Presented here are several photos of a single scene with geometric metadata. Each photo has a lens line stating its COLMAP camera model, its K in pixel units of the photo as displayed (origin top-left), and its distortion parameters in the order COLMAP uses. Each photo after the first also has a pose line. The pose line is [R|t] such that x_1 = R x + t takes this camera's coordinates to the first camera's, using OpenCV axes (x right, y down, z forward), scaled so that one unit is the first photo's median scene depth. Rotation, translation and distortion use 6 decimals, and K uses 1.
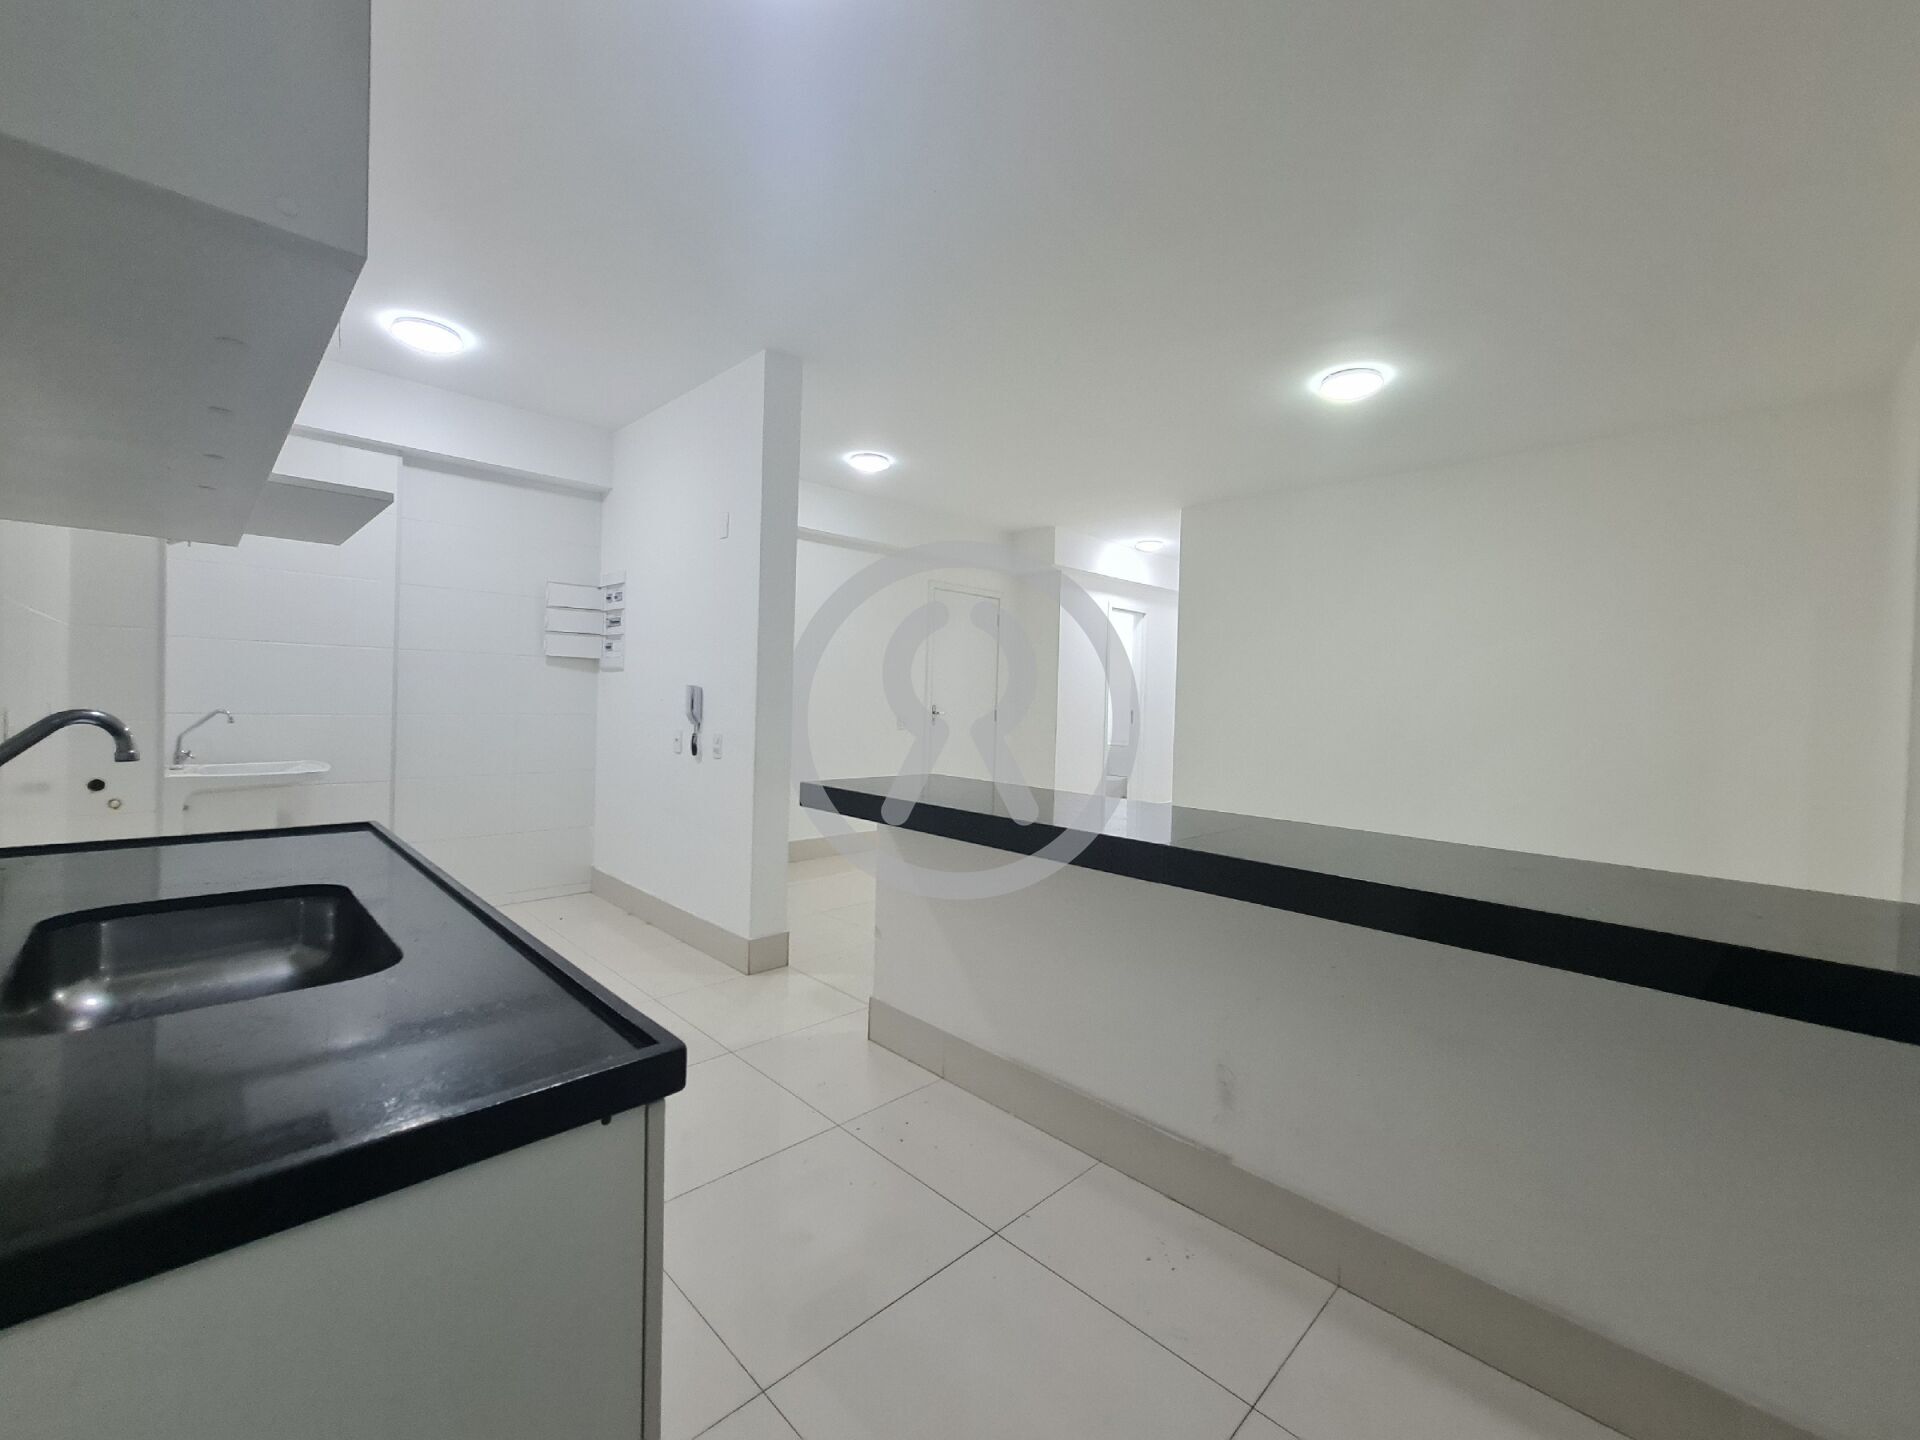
lens RADIAL K [[784.1, 0, 954.1], [0, 784.1, 706.7], [0, 0, 1]] dist [-0.000993, 0.000201]
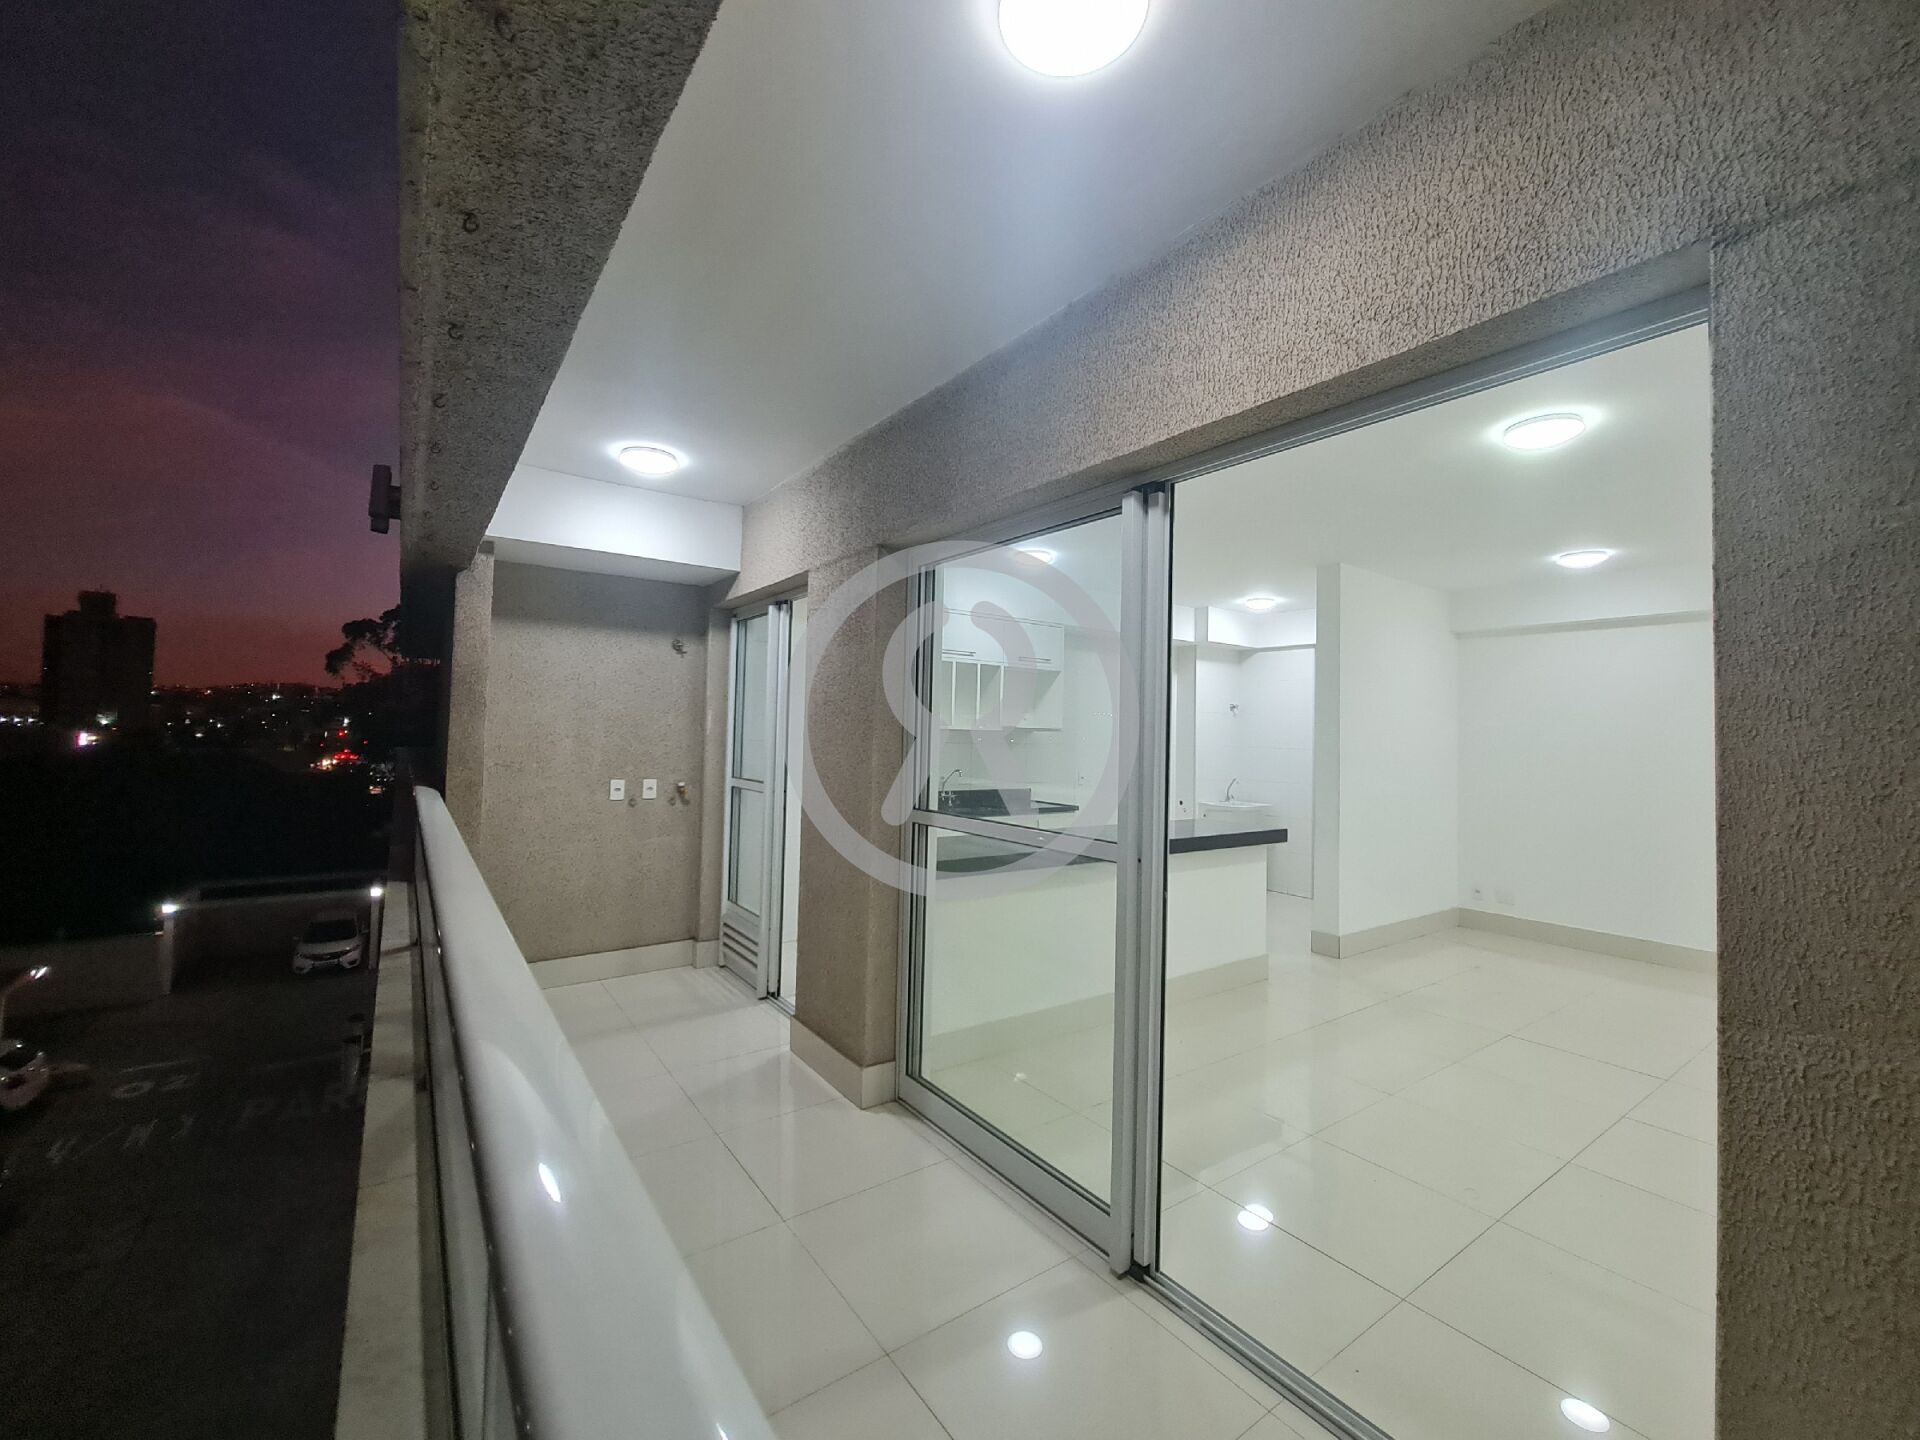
lens RADIAL K [[784.1, 0, 960.7], [0, 784.1, 708.2], [0, 0, 1]] dist [-0.000993, 0.000201]
pose [[-0.152966, -0.064694, -0.986112, 1.332676], [-0.040514, 0.997426, -0.059152, -0.029143], [0.987401, 0.030903, -0.155194, 0.472873]]
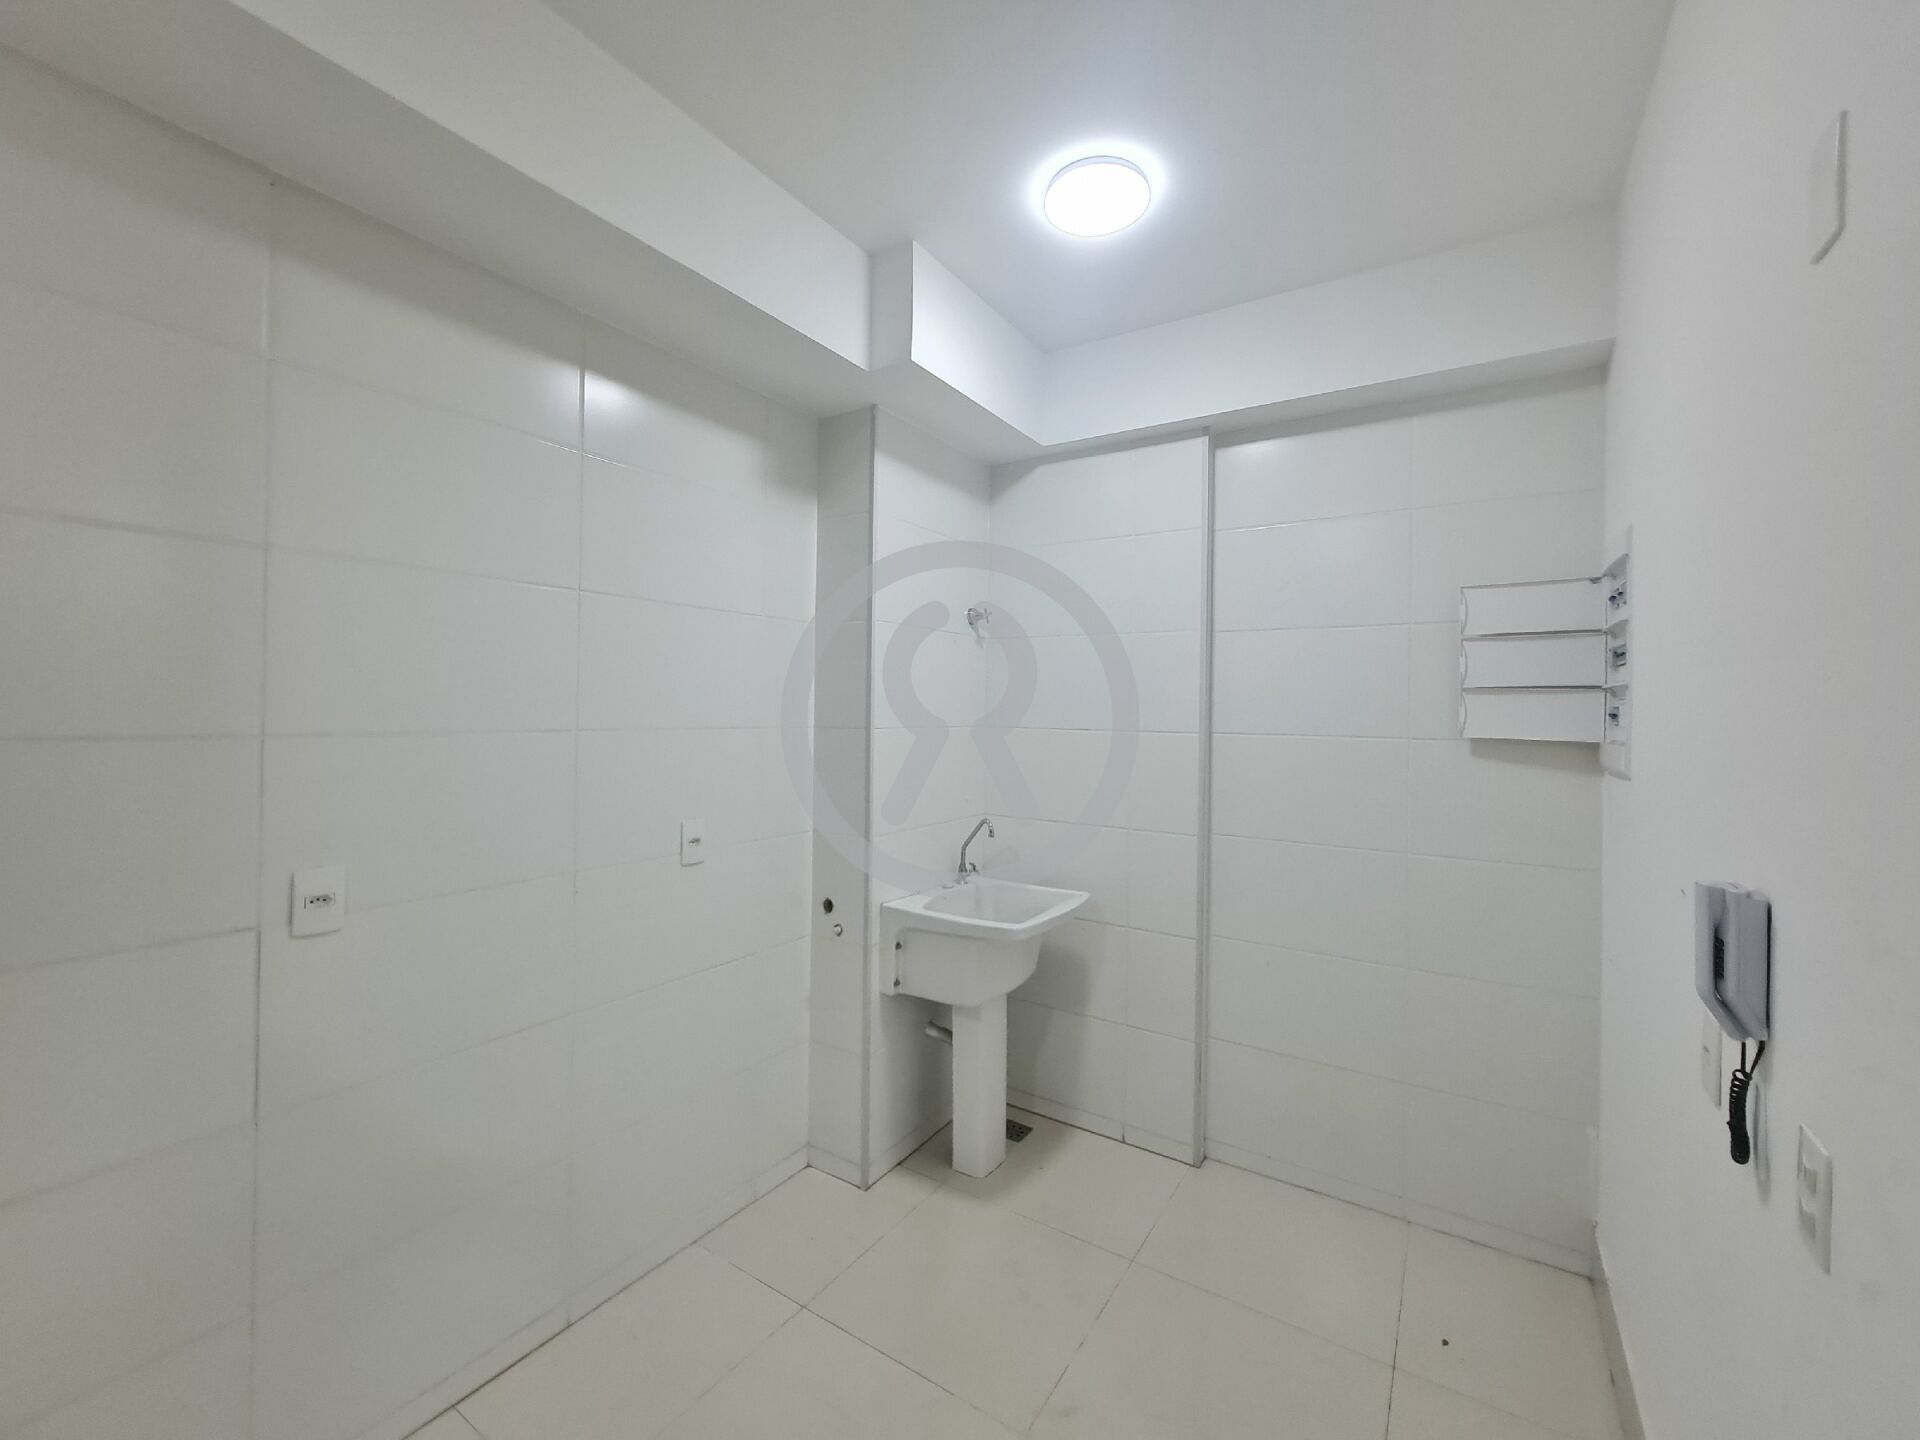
lens RADIAL K [[784.1, 0, 955.1], [0, 784.1, 707.1], [0, 0, 1]] dist [-0.000993, 0.000201]
pose [[0.213392, -0.030466, -0.976491, -0.131418], [-0.021382, 0.999129, -0.035845, -0.071378], [0.976733, 0.028528, 0.212555, 0.692308]]
